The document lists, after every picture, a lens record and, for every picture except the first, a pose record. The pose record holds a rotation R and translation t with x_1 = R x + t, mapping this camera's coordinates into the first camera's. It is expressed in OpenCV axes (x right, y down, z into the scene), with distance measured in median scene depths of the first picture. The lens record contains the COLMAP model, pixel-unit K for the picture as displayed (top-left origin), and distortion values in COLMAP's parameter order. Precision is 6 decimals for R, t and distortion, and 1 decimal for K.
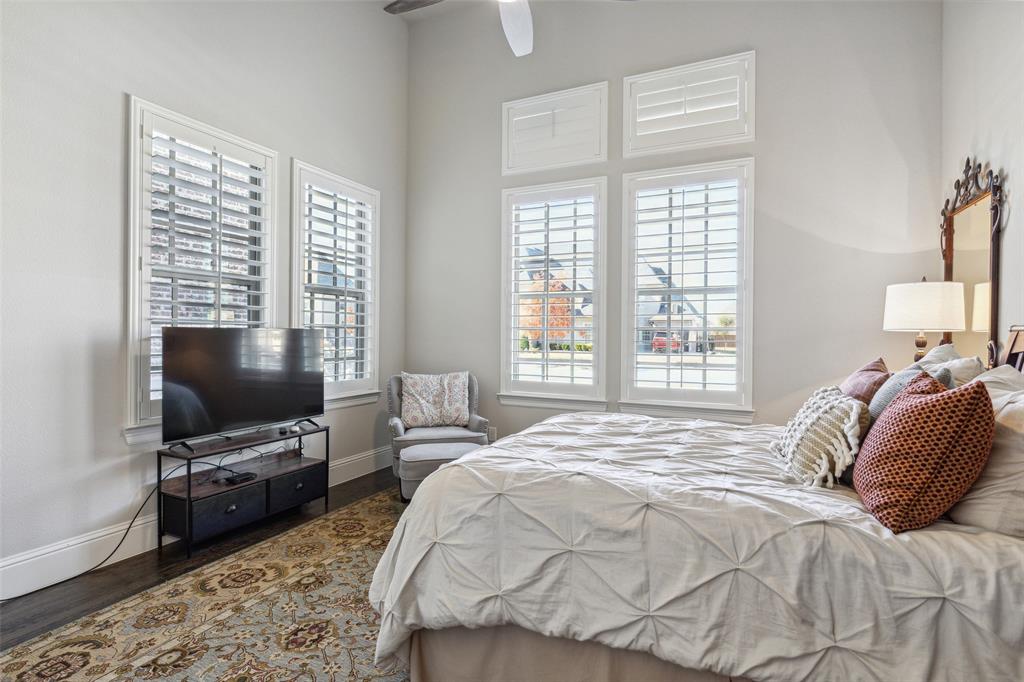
lens RADIAL K [[507.2, 0, 517.7], [0, 507.2, 335.7], [0, 0, 1]] dist [0.001045, -0.000323]
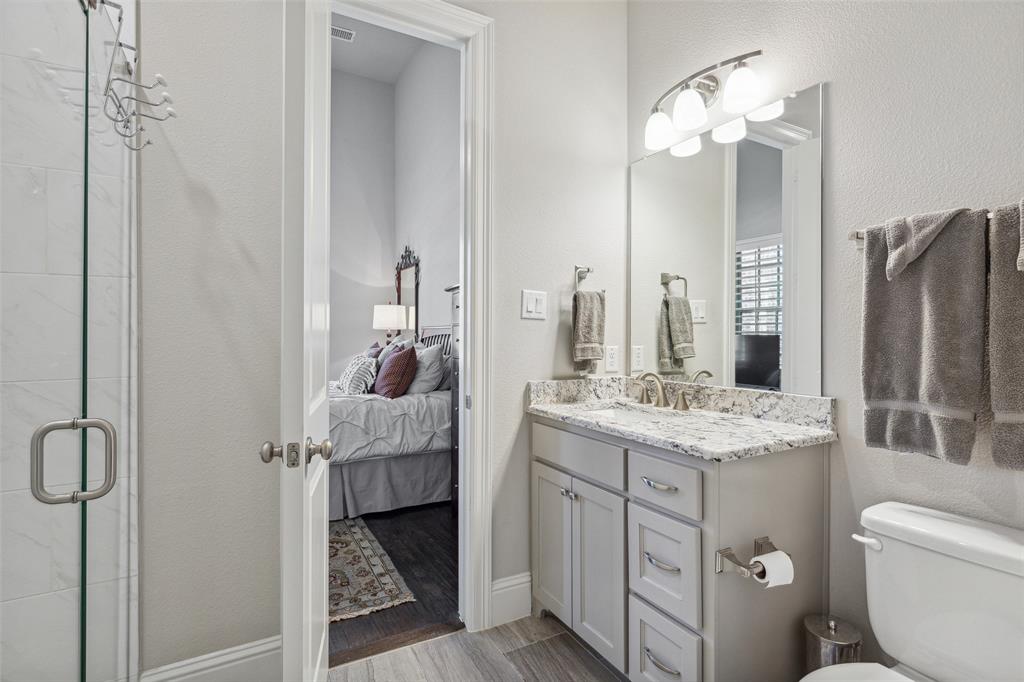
lens RADIAL K [[507.2, 0, 517.7], [0, 507.2, 335.7], [0, 0, 1]] dist [0.001045, -0.000323]
pose [[0.581785, -0.011238, 0.813265, -0.875725], [0.008068, 0.999935, 0.008046, 0.007230], [-0.813303, 0.001880, 0.581838, -0.936902]]
